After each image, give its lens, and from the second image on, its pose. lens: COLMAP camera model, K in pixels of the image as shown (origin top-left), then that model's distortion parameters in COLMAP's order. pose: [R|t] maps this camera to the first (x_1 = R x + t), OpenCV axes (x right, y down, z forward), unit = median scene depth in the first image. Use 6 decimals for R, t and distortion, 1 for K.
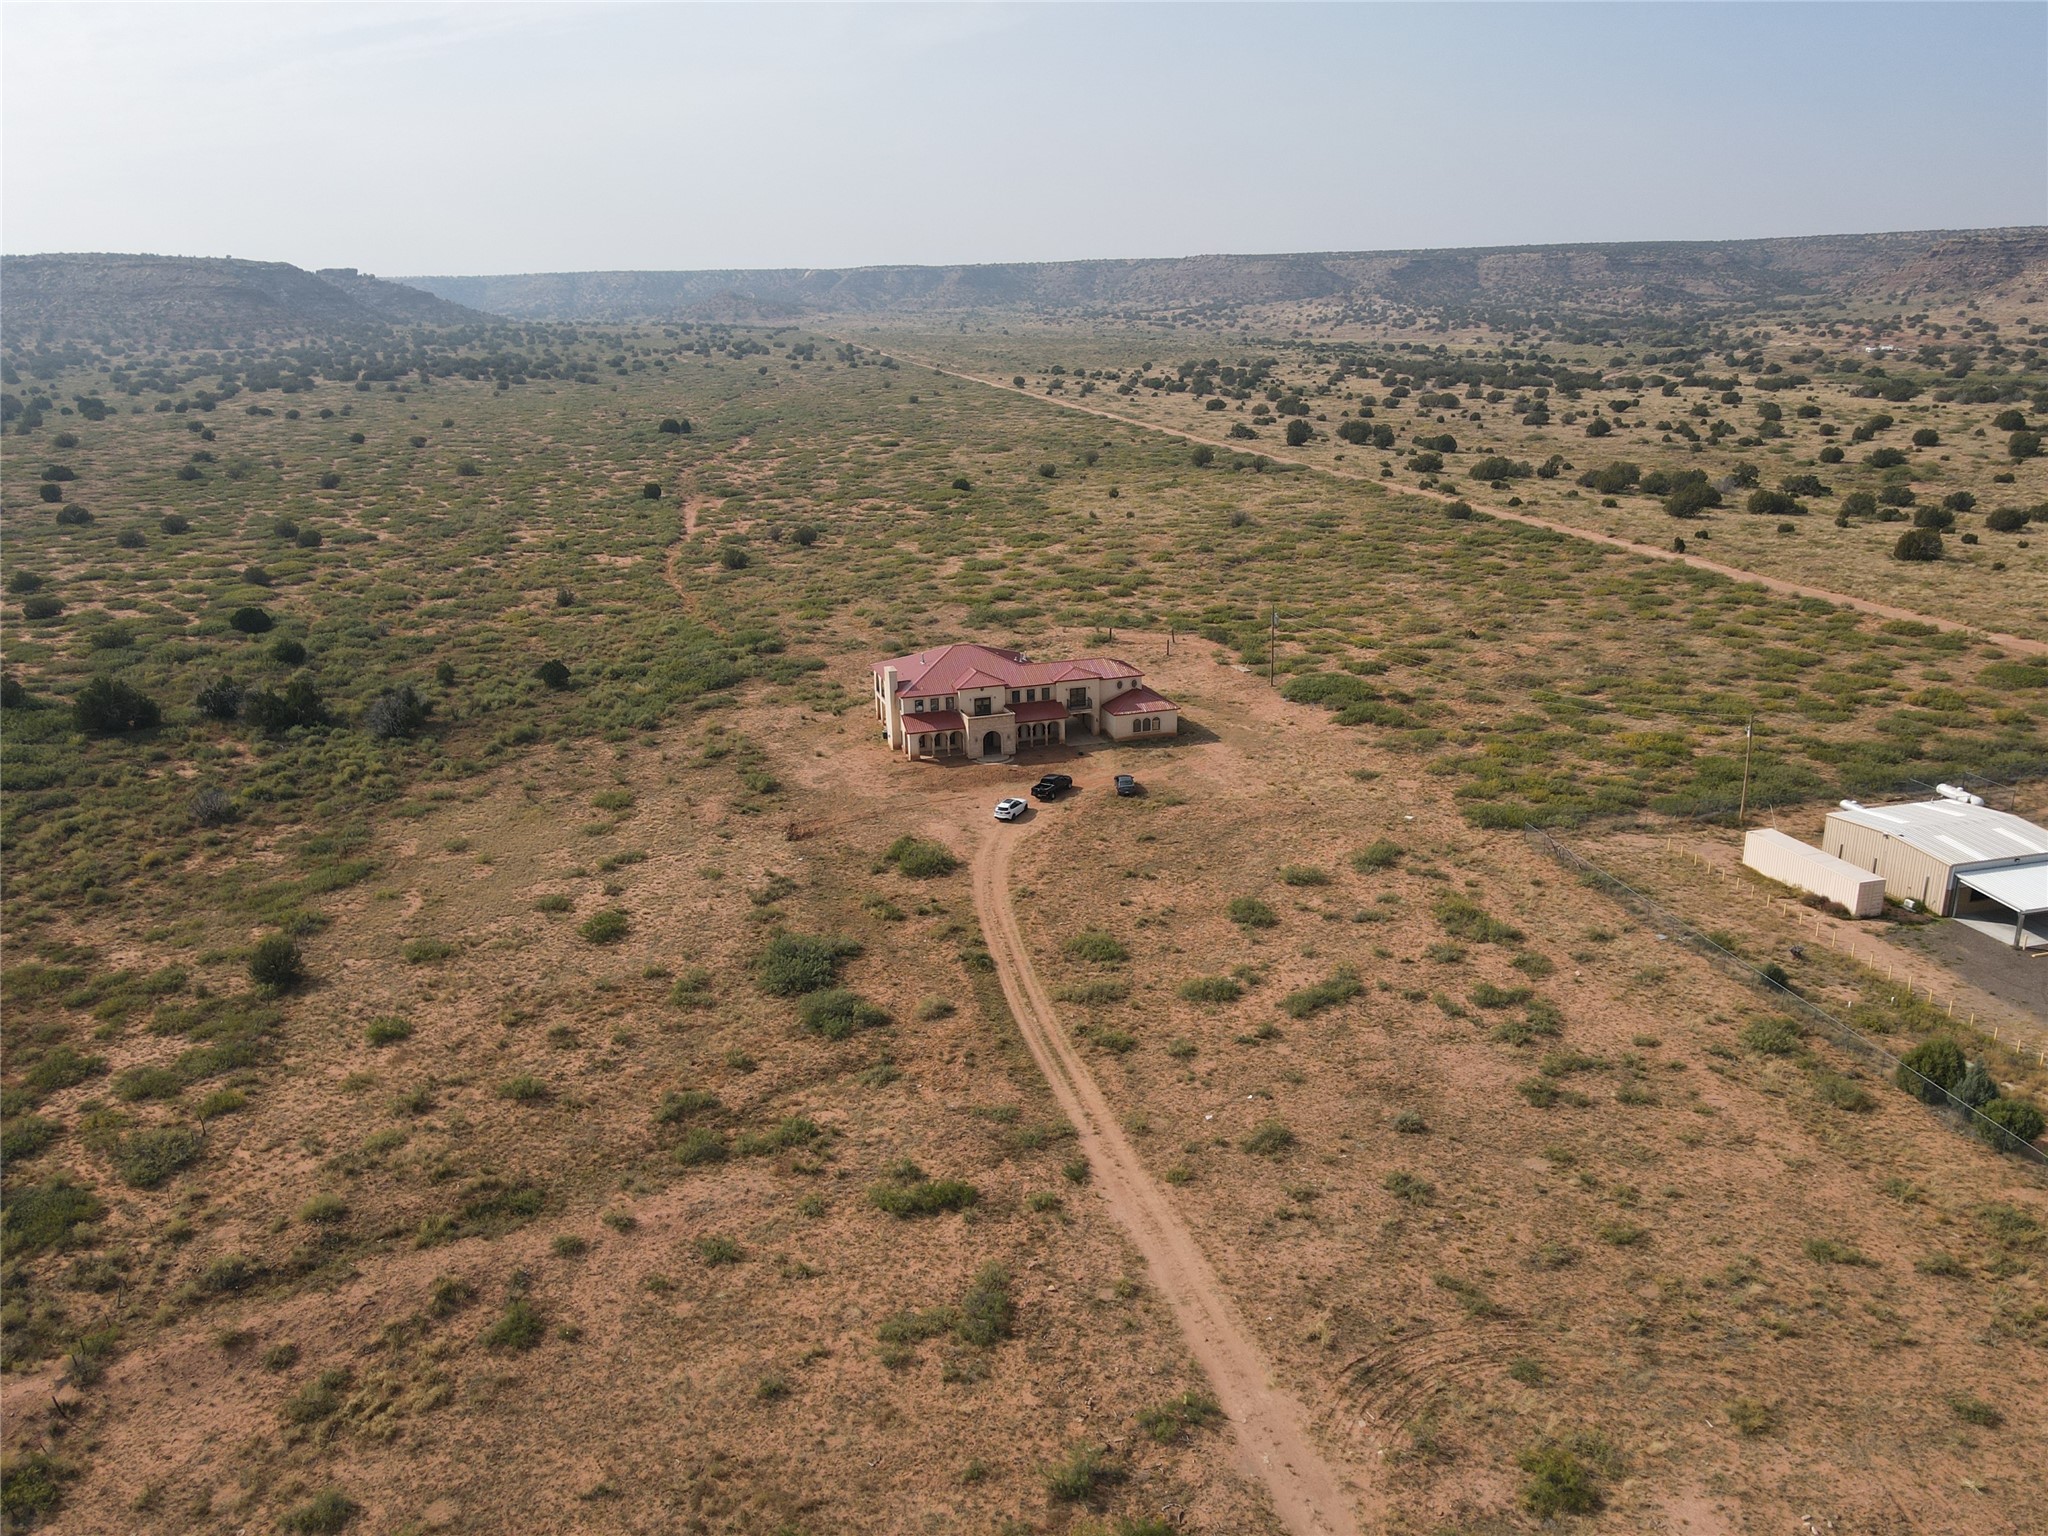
lens RADIAL K [[1486.2, 0, 1024.0], [0, 1486.2, 768.0], [0, 0, 1]] dist [-0.006099, 0.039253]
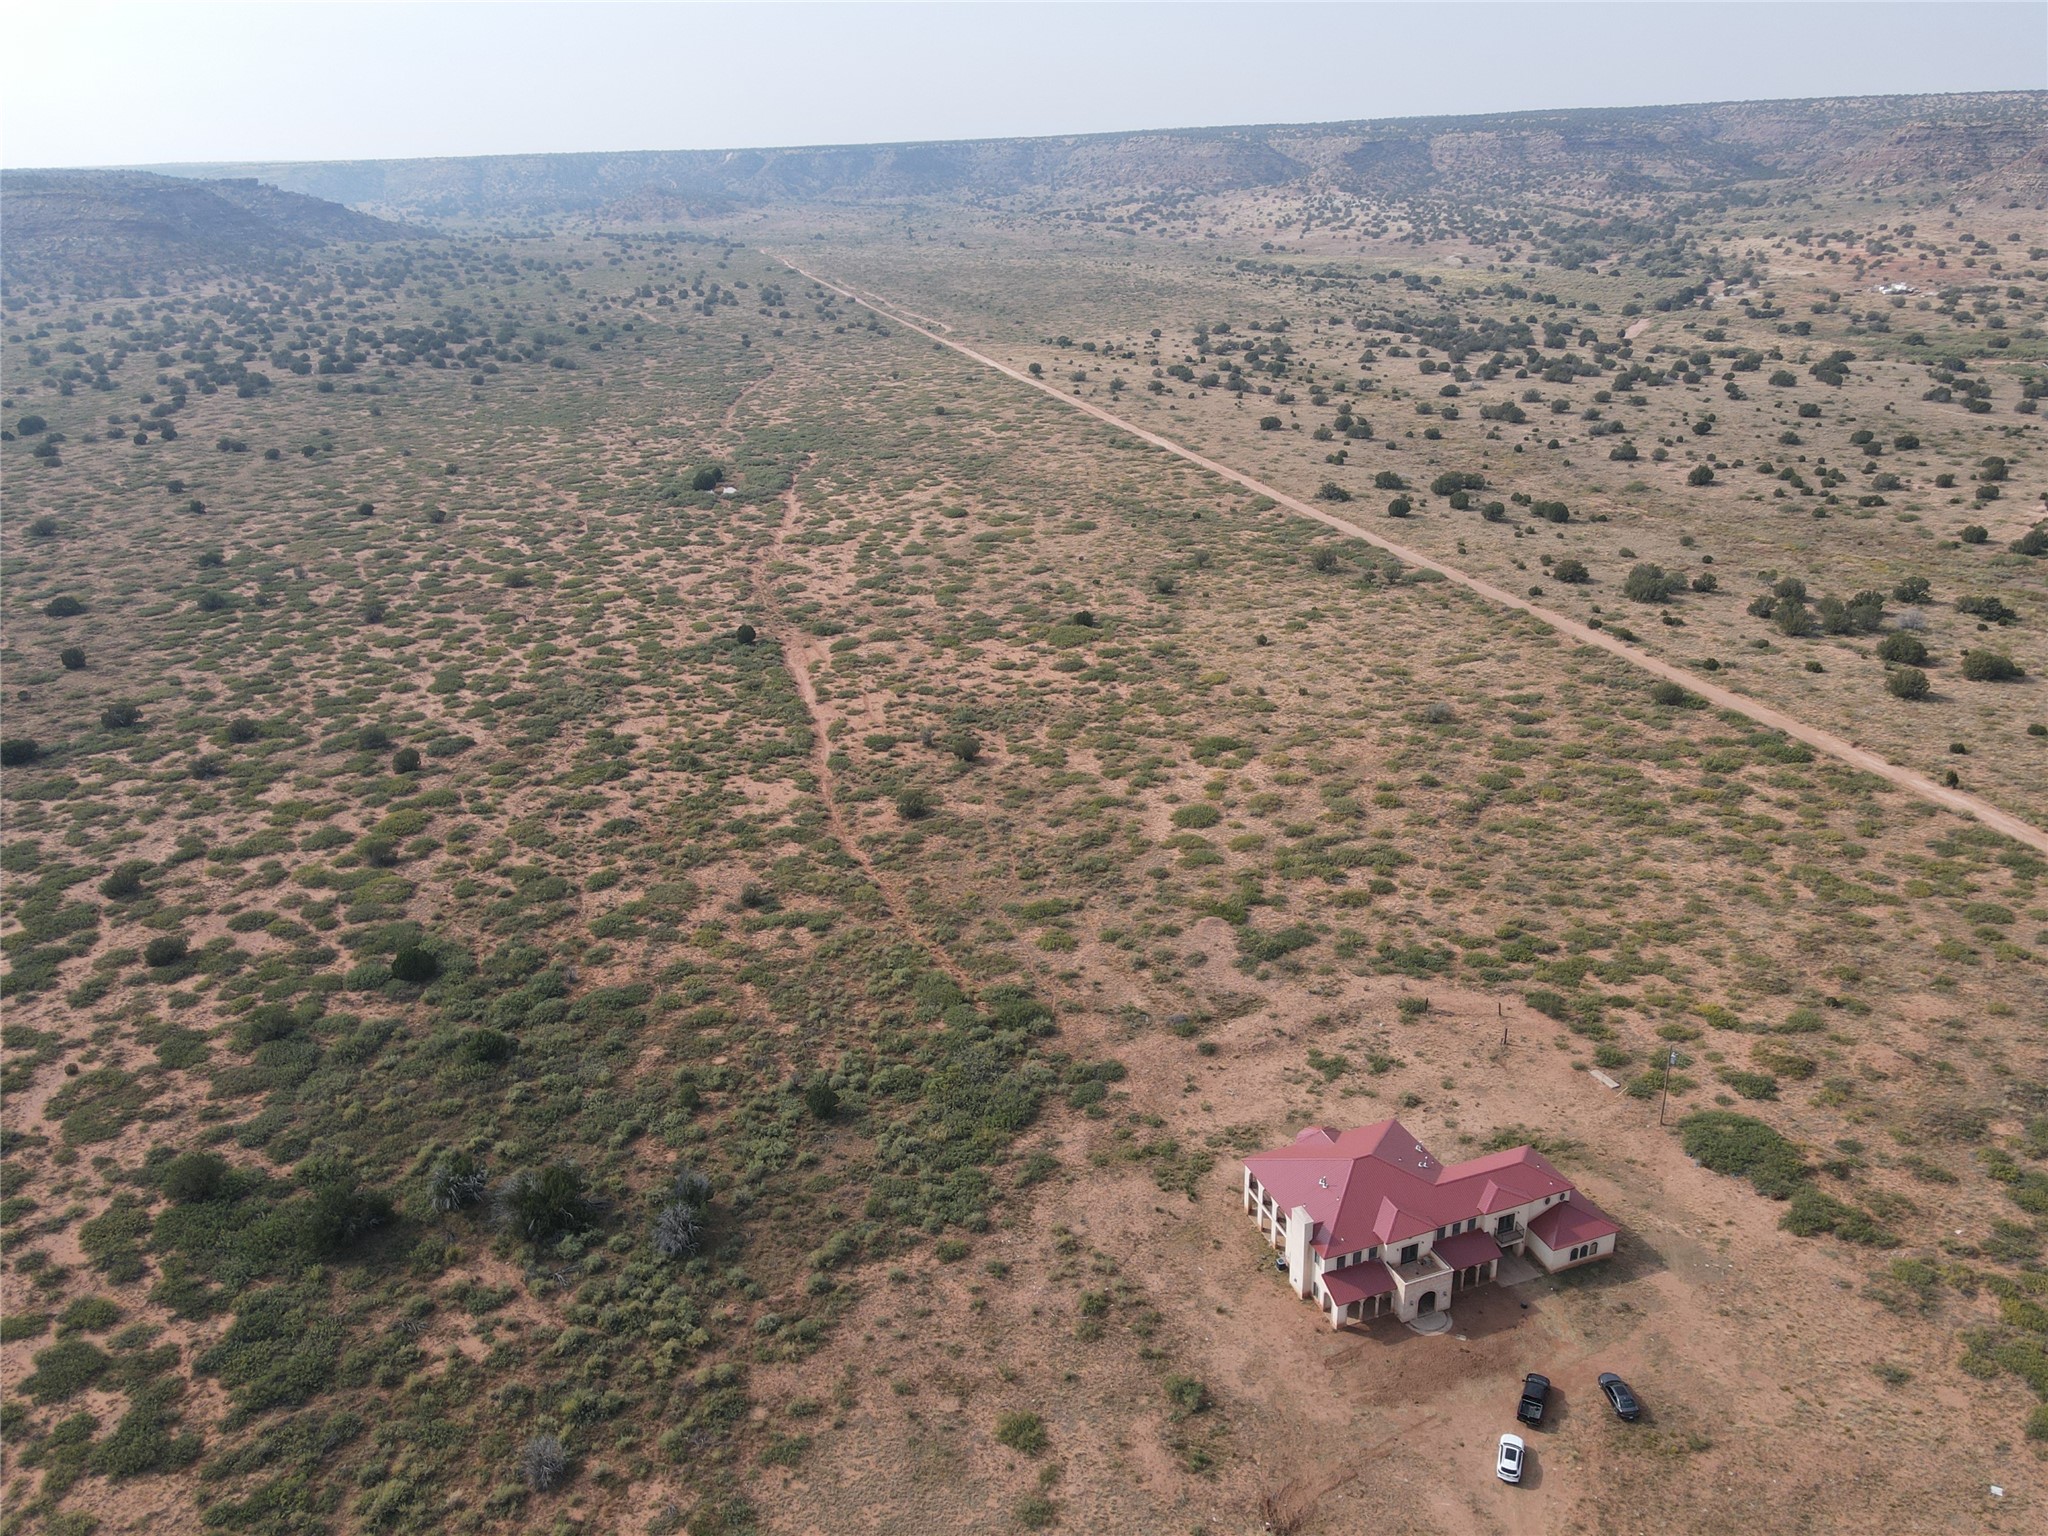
lens RADIAL K [[1486.2, 0, 1024.0], [0, 1486.2, 768.0], [0, 0, 1]] dist [-0.006099, 0.039253]
pose [[0.998401, -0.034307, 0.044926, -0.189504], [0.030314, 0.995771, 0.086725, -0.273158], [-0.047711, -0.085224, 0.995219, 0.112794]]
